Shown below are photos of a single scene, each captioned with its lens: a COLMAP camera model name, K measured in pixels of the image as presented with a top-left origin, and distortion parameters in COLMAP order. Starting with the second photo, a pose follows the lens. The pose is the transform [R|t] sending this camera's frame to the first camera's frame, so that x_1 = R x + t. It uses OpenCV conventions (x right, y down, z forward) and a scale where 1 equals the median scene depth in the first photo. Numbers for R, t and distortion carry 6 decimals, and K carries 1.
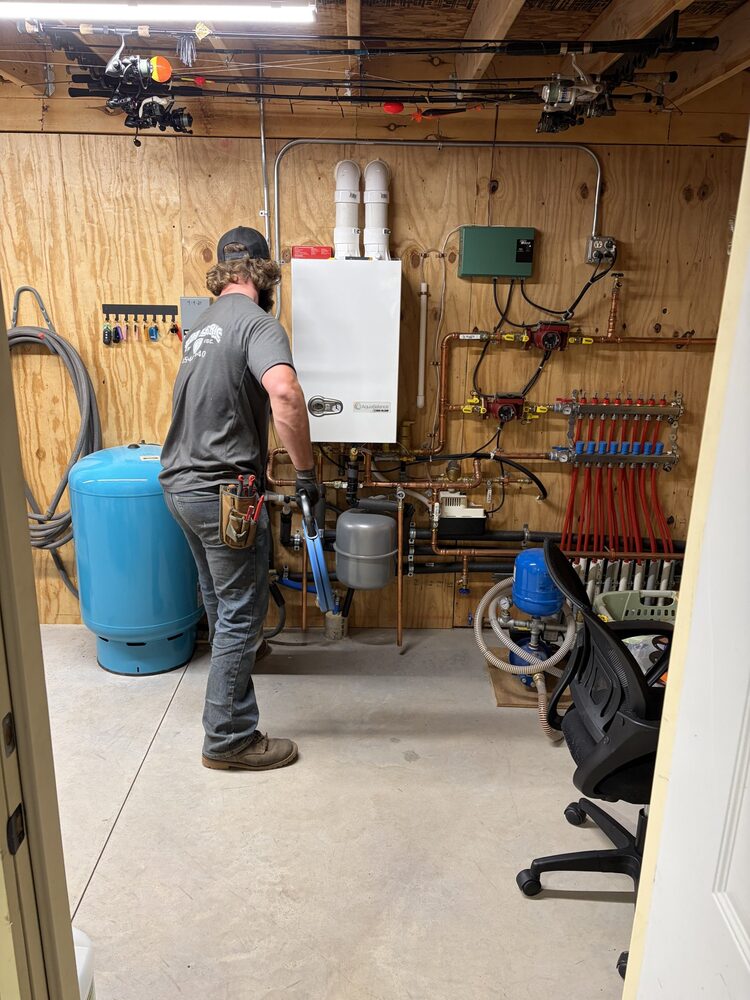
lens RADIAL K [[765.7, 0, 374.9], [0, 765.7, 500.6], [0, 0, 1]] dist [0.023007, 0.003408]
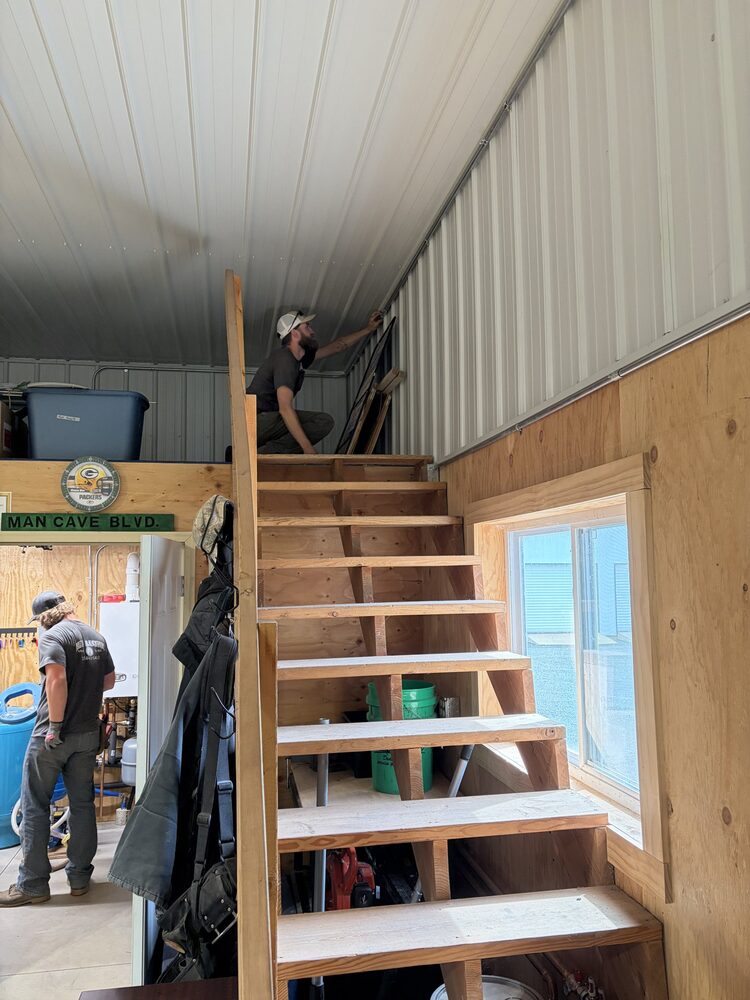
lens RADIAL K [[765.7, 0, 374.0], [0, 765.7, 499.7], [0, 0, 1]] dist [0.023007, 0.003408]
pose [[0.983894, -0.013302, 0.178255, 0.213856], [0.077945, 0.929352, -0.360874, 0.190791], [-0.160861, 0.368956, 0.915421, -0.934641]]
